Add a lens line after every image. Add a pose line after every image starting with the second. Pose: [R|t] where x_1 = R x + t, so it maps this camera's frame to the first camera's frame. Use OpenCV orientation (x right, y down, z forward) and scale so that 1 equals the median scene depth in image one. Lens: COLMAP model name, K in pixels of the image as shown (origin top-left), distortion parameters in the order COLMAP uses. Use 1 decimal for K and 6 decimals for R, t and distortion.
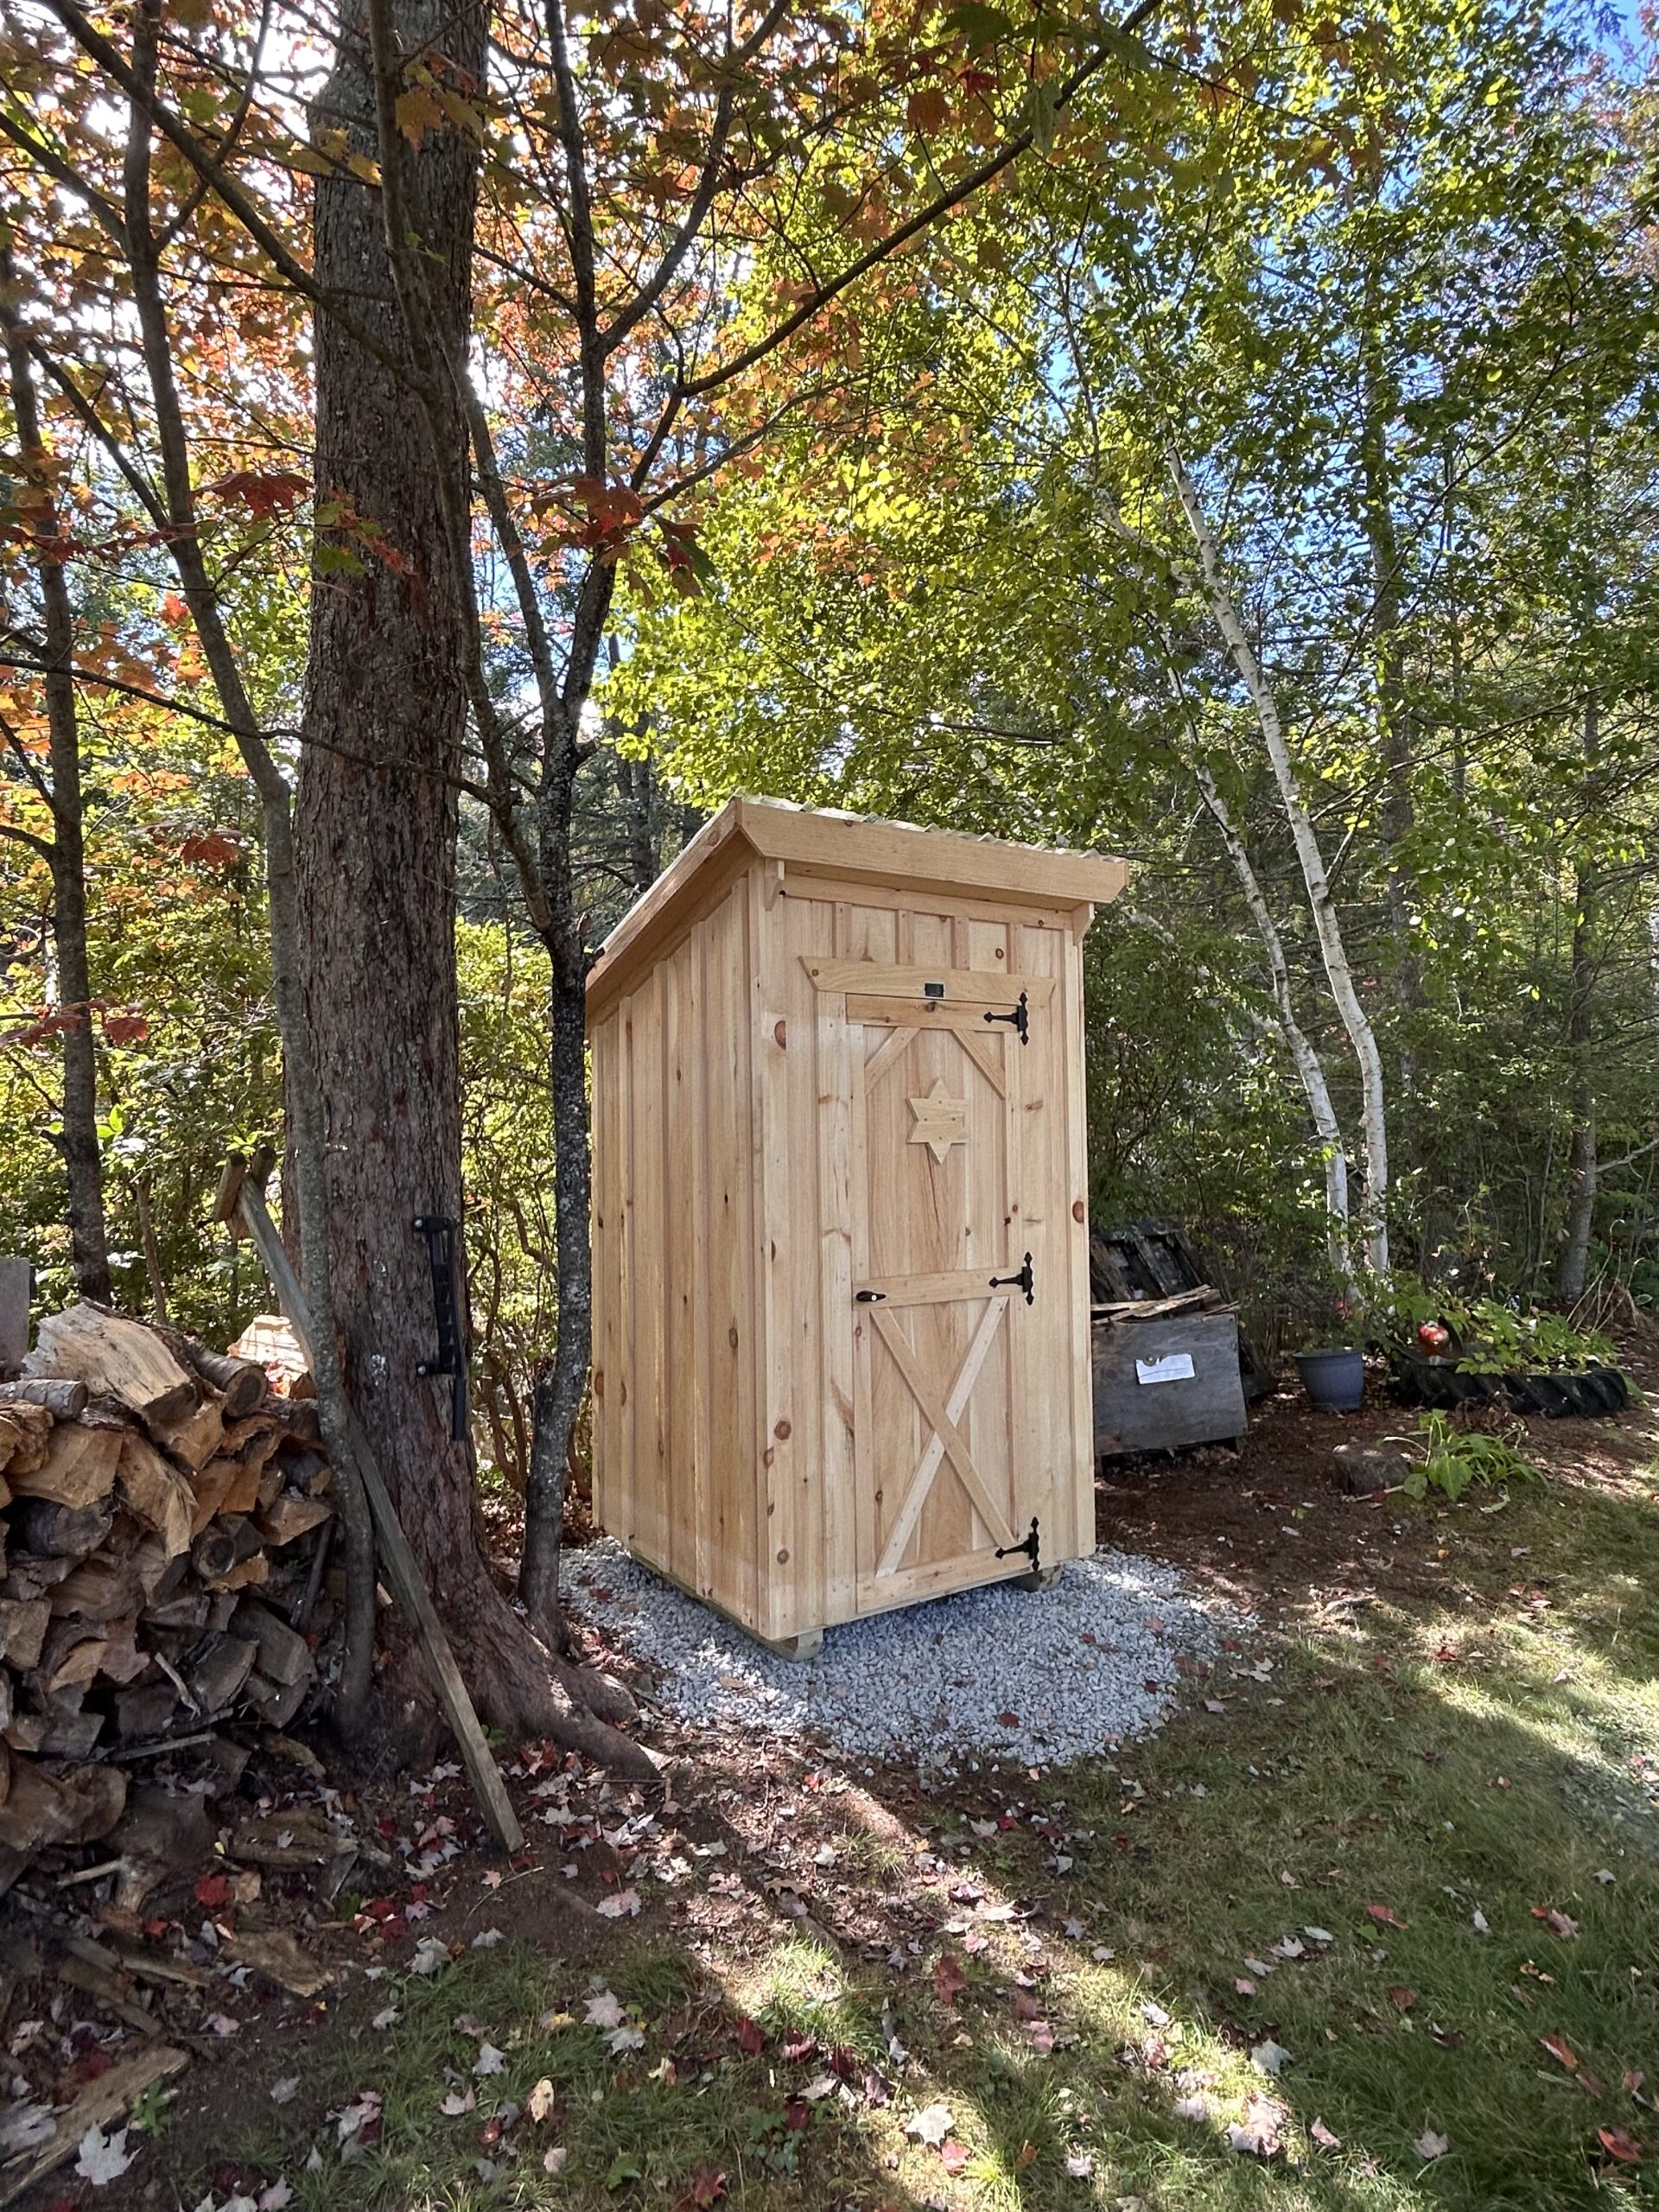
lens RADIAL K [[1237.6, 0, 834.9], [0, 1237.6, 1099.9], [0, 0, 1]] dist [-0.004084, -0.001195]
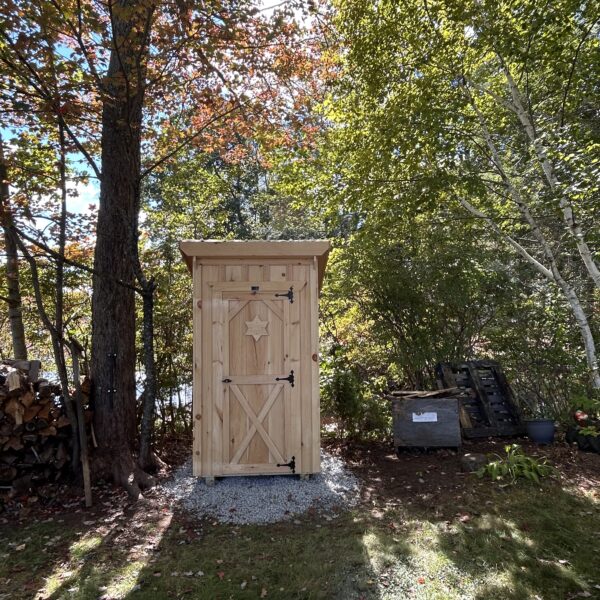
lens RADIAL K [[449.6, 0, 301.5], [0, 449.6, 300.5], [0, 0, 1]] dist [0.001918, -0.007328]
pose [[0.862620, -0.025623, -0.505203, 0.823548], [0.019295, 0.999656, -0.017754, -0.034603], [0.505484, 0.005567, 0.862818, 0.039042]]
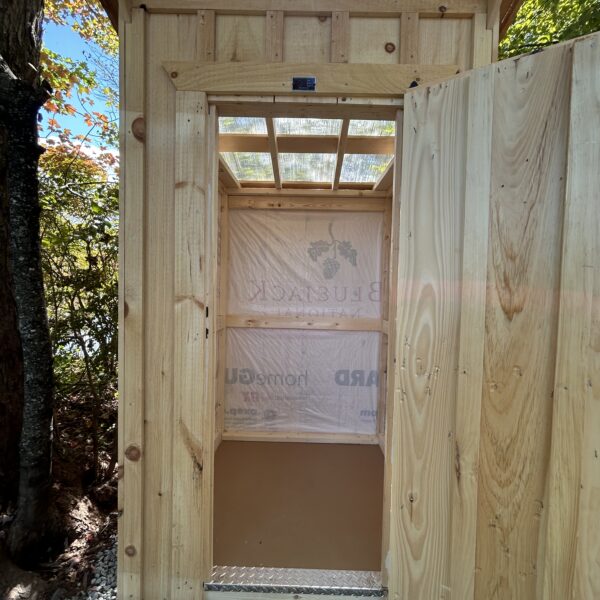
lens RADIAL K [[316.2, 0, 298.8], [0, 316.2, 300.5], [0, 0, 1]] dist [-0.005259, -0.000713]
pose [[0.829615, 0.051070, -0.555996, 0.250718], [-0.011541, 0.997164, 0.074372, 0.083656], [0.558217, -0.055283, 0.827851, 0.797265]]
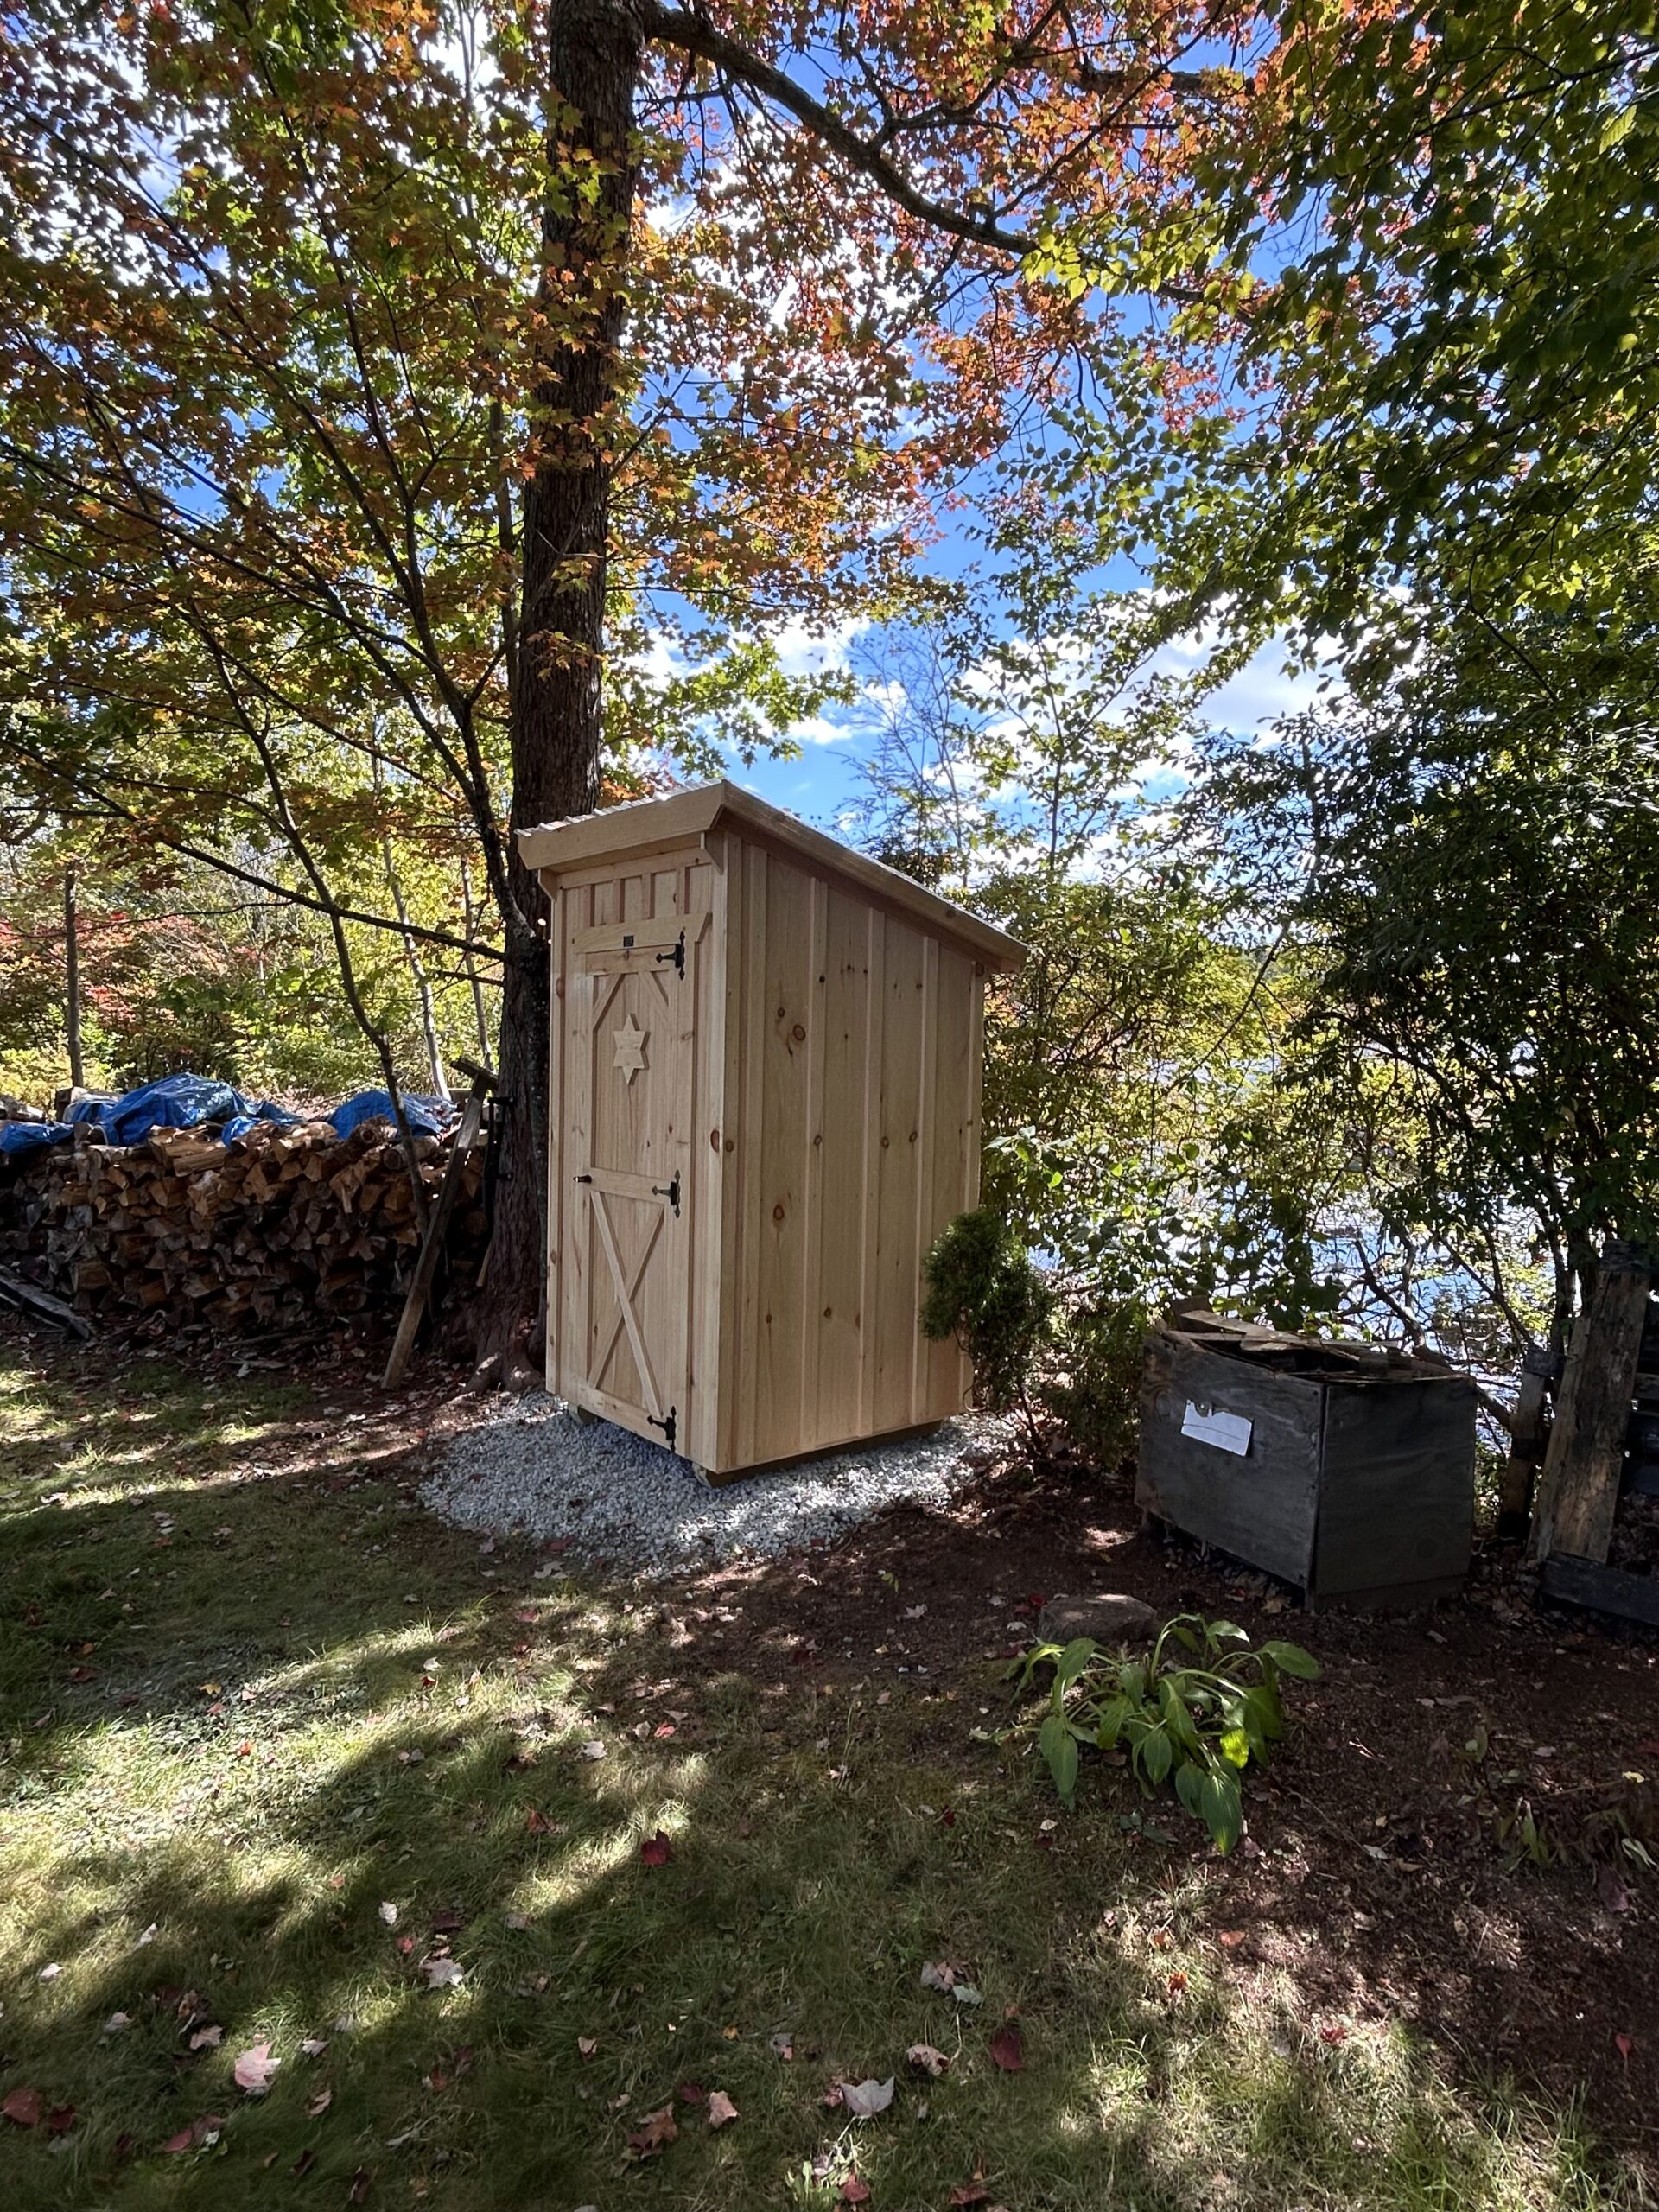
lens RADIAL K [[1237.6, 0, 839.4], [0, 1237.6, 1102.5], [0, 0, 1]] dist [-0.004084, -0.001195]
pose [[0.115762, 0.056299, -0.991680, 1.379148], [0.012252, 0.998235, 0.058102, 0.001388], [0.993201, -0.018876, 0.114868, 1.114952]]
